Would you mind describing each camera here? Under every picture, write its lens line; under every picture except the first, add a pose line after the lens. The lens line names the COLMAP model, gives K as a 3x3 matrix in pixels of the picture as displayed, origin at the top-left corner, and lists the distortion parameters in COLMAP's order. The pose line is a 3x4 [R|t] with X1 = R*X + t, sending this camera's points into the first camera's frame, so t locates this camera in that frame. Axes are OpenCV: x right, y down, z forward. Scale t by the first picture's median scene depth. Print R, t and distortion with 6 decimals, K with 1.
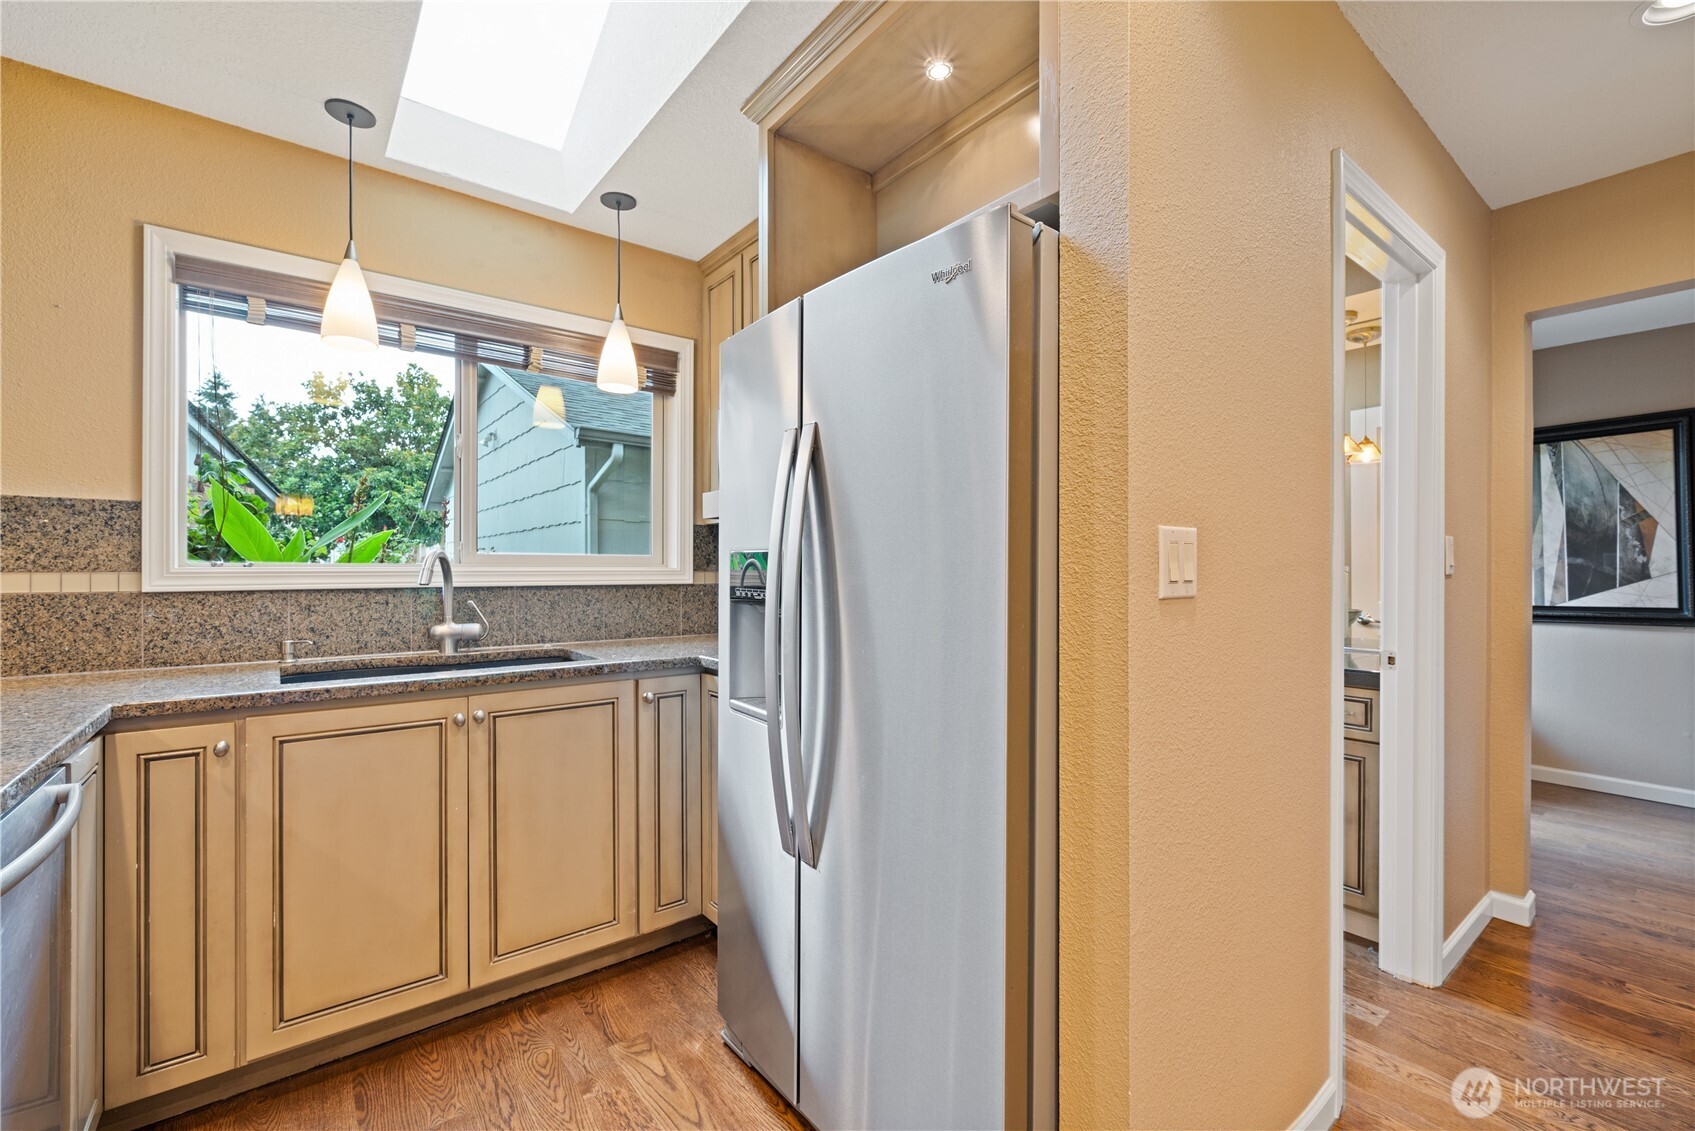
lens RADIAL K [[726.1, 0, 852.1], [0, 726.1, 569.8], [0, 0, 1]] dist [0.002954, -0.002326]
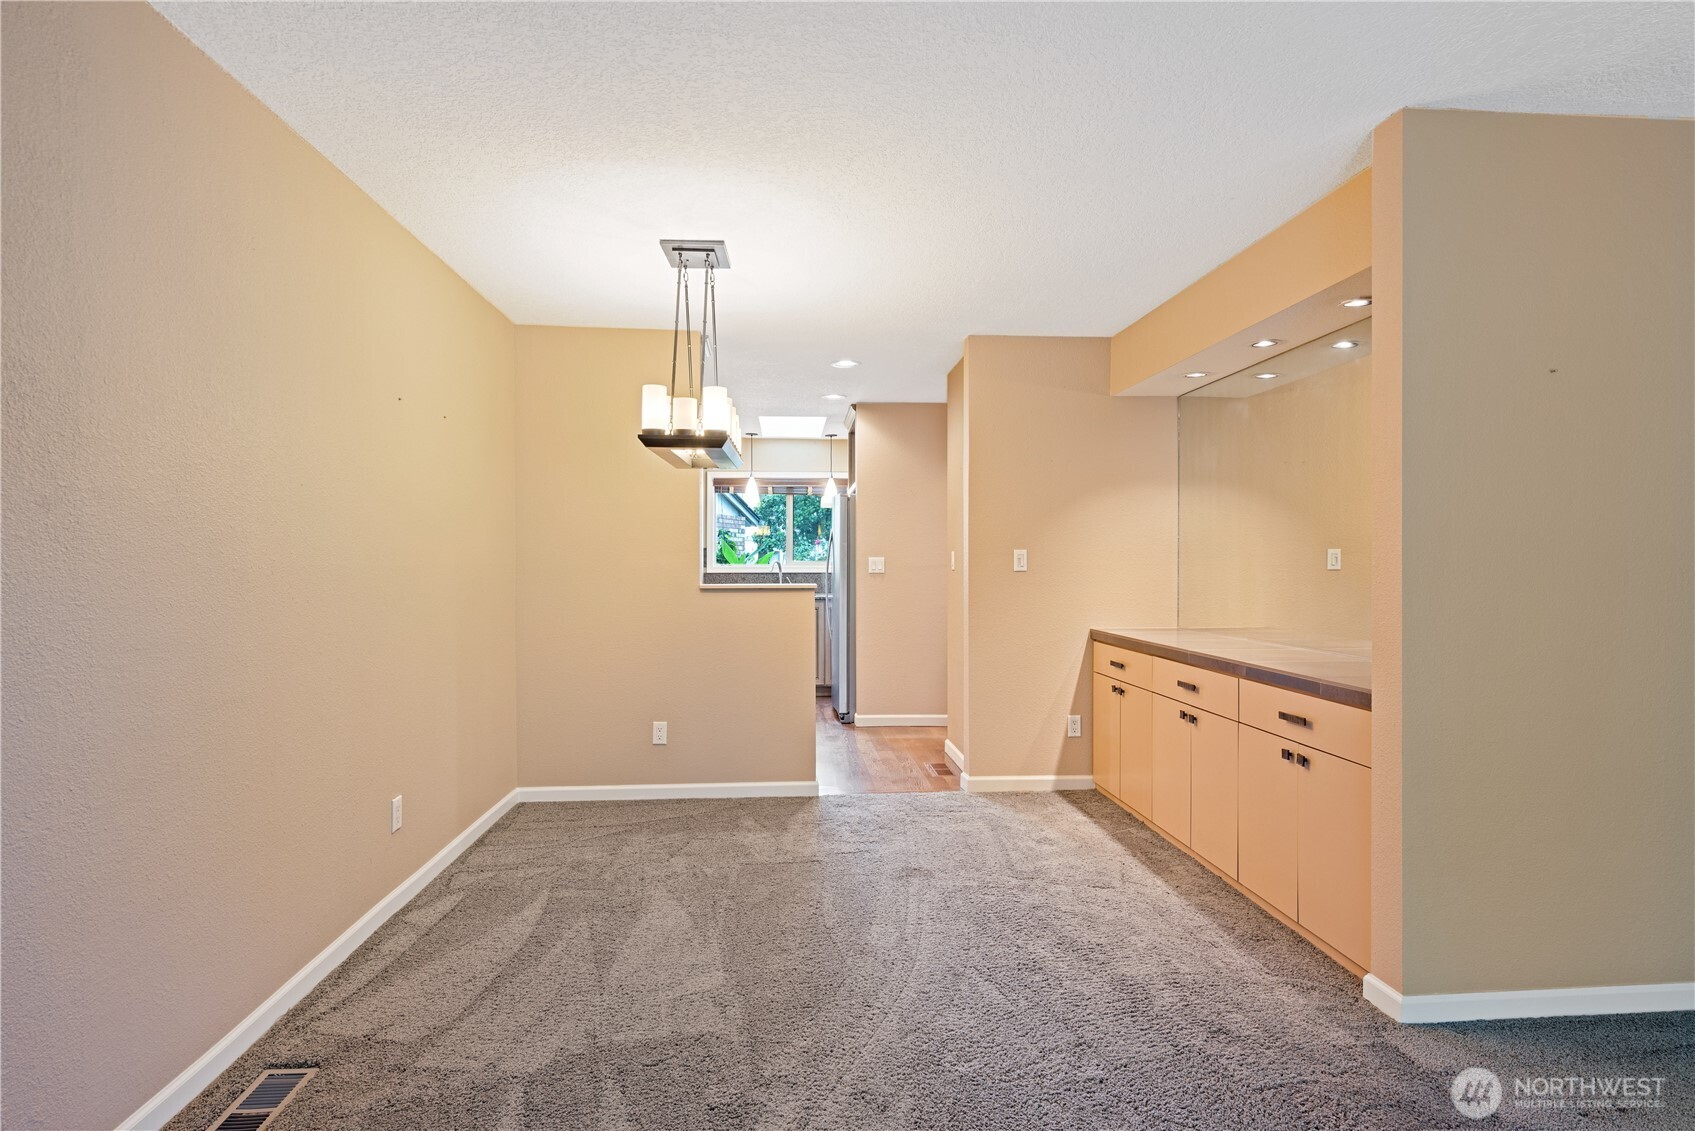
lens RADIAL K [[905.2, 0, 846.0], [0, 905.2, 568.3], [0, 0, 1]] dist [-0.002486, -0.003101]
pose [[0.827683, 0.003896, -0.561182, 2.225327], [-0.003241, 0.999992, 0.002163, -0.001291], [0.561186, 0.000029, 0.827690, -2.452638]]
